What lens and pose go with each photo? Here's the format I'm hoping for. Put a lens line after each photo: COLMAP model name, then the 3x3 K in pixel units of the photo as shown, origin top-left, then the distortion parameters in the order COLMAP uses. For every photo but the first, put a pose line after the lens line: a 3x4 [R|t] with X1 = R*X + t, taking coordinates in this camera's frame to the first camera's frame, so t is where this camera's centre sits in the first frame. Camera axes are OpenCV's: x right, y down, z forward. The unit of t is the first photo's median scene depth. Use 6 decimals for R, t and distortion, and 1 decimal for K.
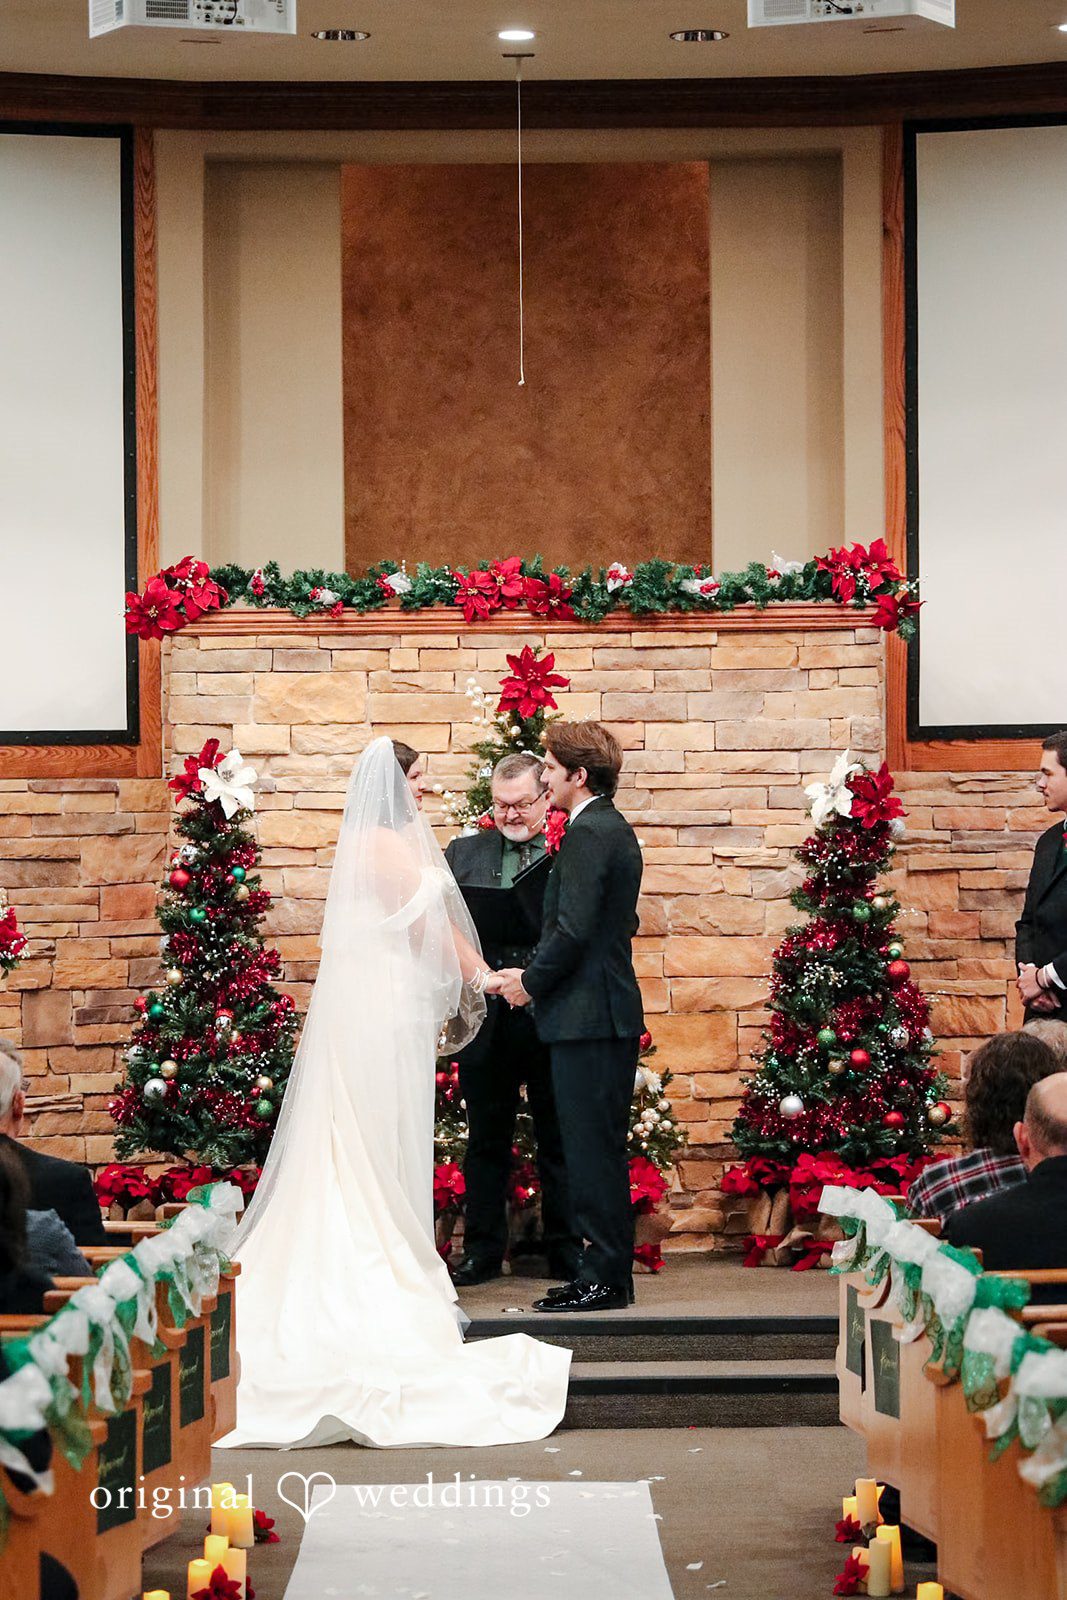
lens RADIAL K [[3018.3, 0, 523.8], [0, 3018.3, 840.1], [0, 0, 1]] dist [0.016054, 0.000000]
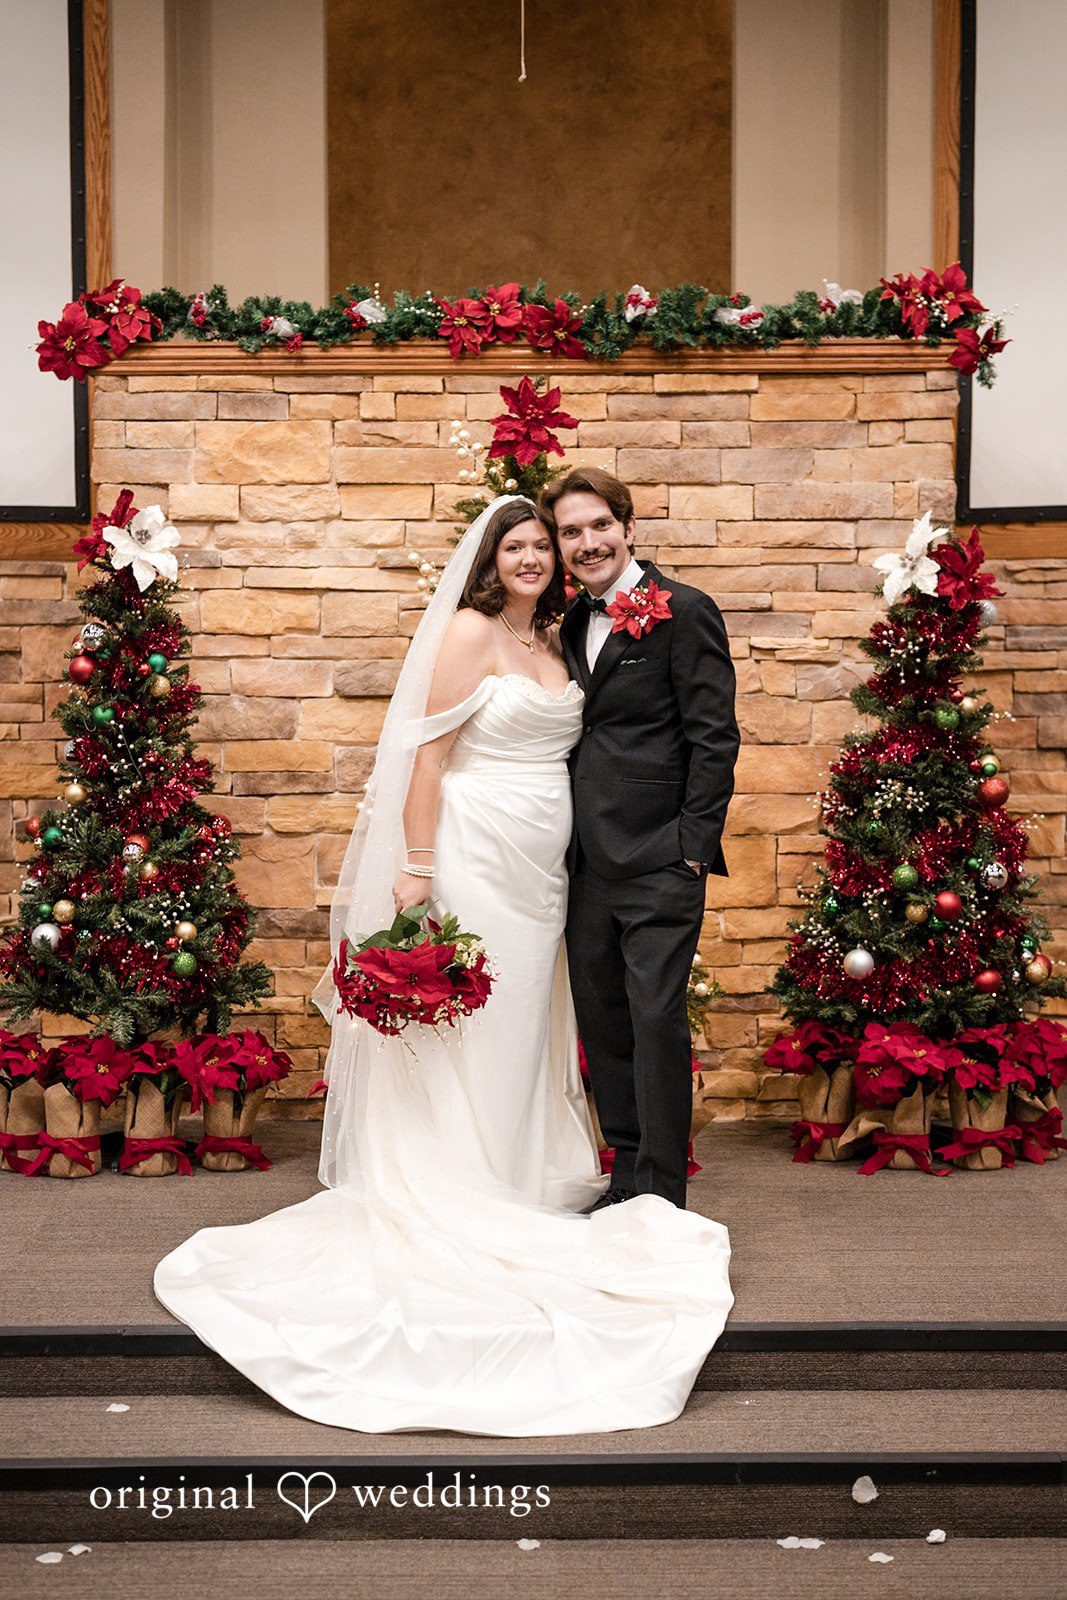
lens RADIAL K [[2390.2, 0, 537.0], [0, 2390.2, 799.9], [0, 0, 1]] dist [0.009867, 0.000000]
pose [[0.999968, 0.006365, 0.004894, 0.001364], [-0.006649, 0.998158, 0.060295, 0.007752], [-0.004501, -0.060326, 0.998169, 0.343643]]
